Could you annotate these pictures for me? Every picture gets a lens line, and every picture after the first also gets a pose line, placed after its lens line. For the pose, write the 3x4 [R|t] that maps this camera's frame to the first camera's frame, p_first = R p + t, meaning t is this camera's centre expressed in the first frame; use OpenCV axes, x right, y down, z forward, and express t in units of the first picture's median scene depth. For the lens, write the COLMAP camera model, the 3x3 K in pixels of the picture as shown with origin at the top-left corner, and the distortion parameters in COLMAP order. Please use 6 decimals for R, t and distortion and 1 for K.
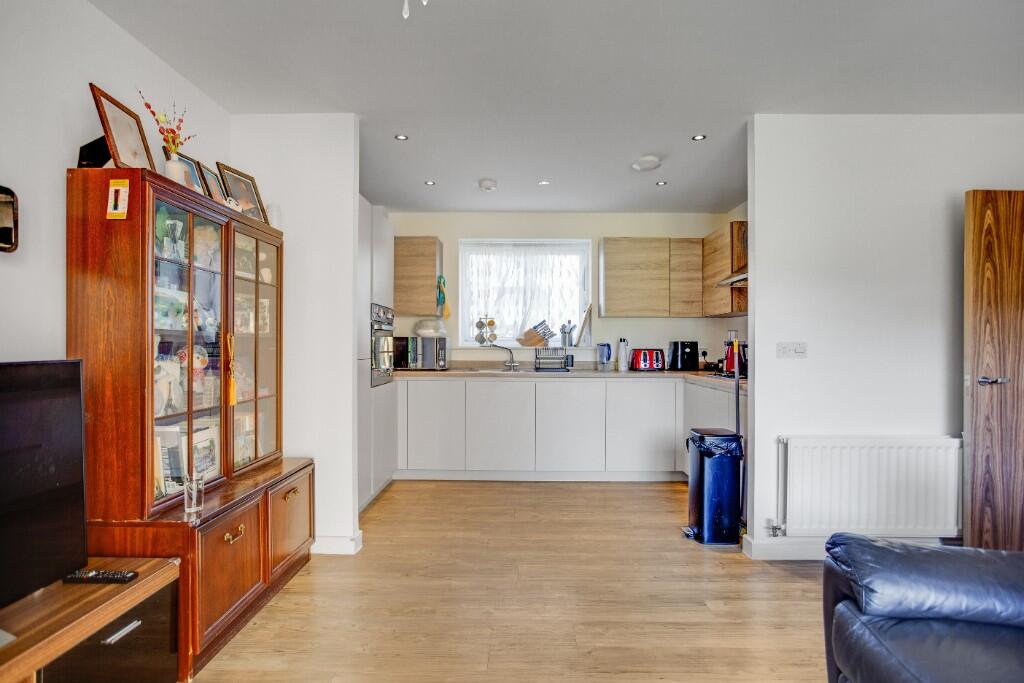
lens RADIAL K [[520.4, 0, 512.0], [0, 520.4, 341.5], [0, 0, 1]] dist [0.000033, 0.000055]
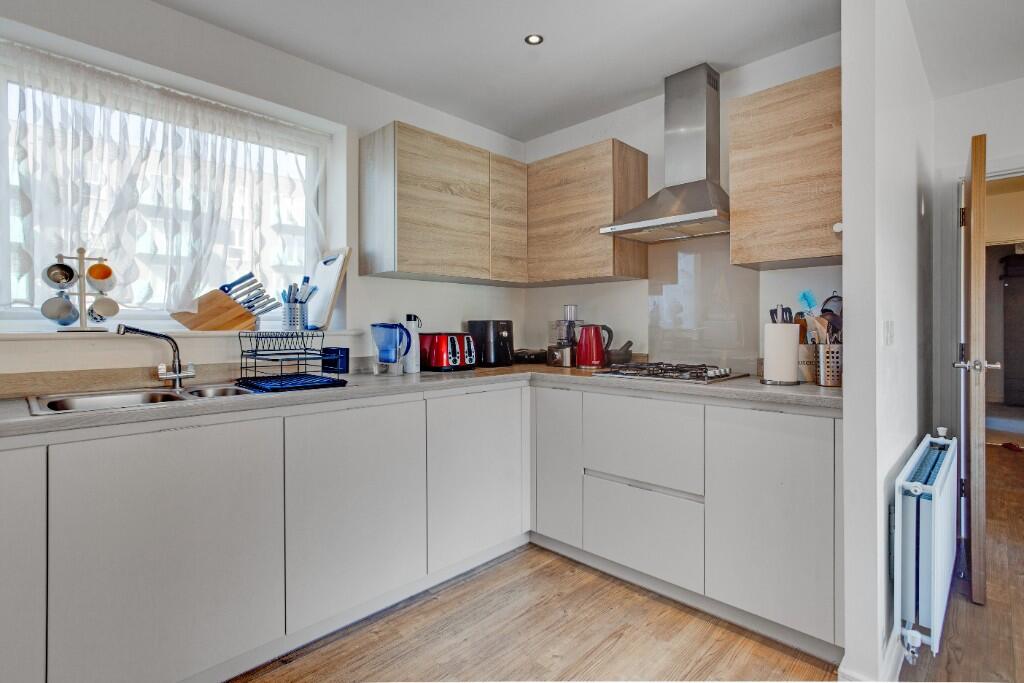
lens RADIAL K [[503.2, 0, 511.0], [0, 503.2, 324.8], [0, 0, 1]] dist [0.000622, 0.000271]
pose [[0.687987, -0.002730, 0.725718, -0.103400], [0.000611, 0.999995, 0.003182, 0.003398], [-0.725723, -0.001746, 0.687985, 0.529573]]
